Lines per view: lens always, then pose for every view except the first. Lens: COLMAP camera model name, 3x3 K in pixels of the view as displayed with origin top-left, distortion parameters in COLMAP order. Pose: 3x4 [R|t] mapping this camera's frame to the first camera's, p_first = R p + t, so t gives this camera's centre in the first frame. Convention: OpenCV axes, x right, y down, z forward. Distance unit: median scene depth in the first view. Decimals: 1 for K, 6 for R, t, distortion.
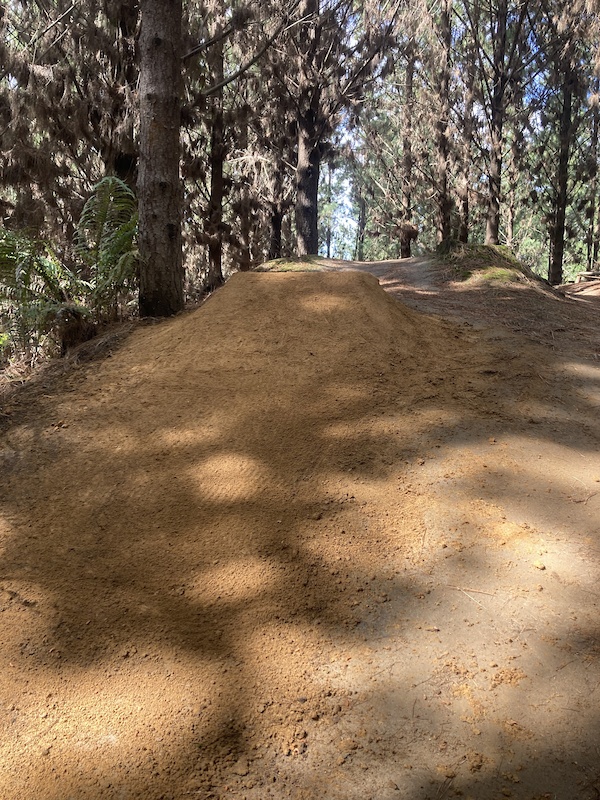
lens RADIAL K [[652.7, 0, 296.2], [0, 652.7, 392.4], [0, 0, 1]] dist [0.036953, -0.044885]
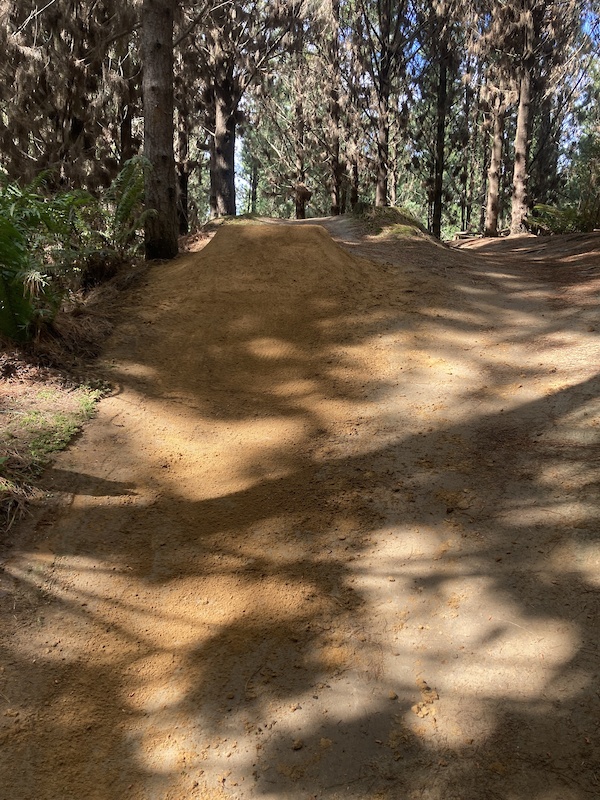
lens RADIAL K [[644.2, 0, 300.0], [0, 644.2, 400.0], [0, 0, 1]] dist [0.022944, -0.003573]
pose [[0.984635, -0.039209, 0.170168, -0.038411], [0.026888, 0.996887, 0.074114, 0.017758], [-0.172544, -0.068400, 0.982624, -0.079077]]
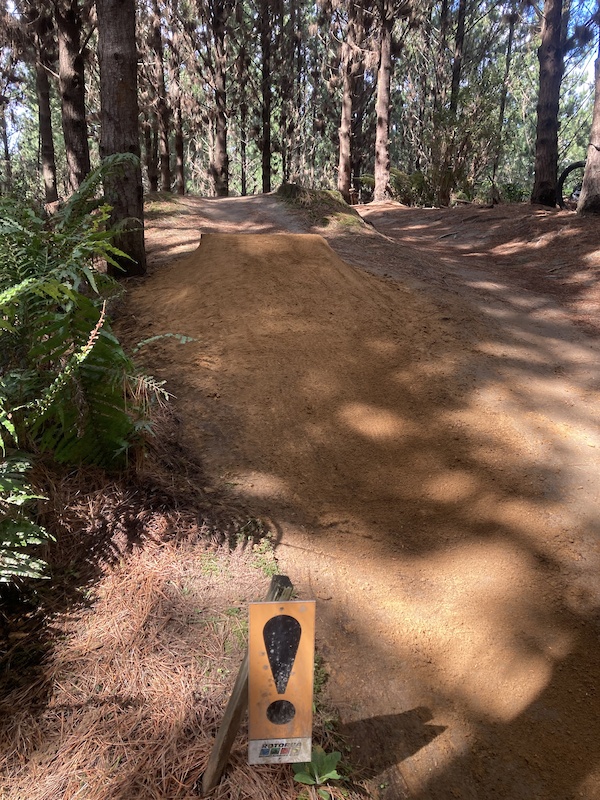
lens RADIAL K [[644.2, 0, 300.0], [0, 644.2, 400.0], [0, 0, 1]] dist [0.022944, -0.003573]
pose [[0.886219, -0.124574, 0.446202, -0.103788], [0.051717, 0.983750, 0.171934, -0.019069], [-0.460370, -0.129295, 0.878261, -0.015269]]
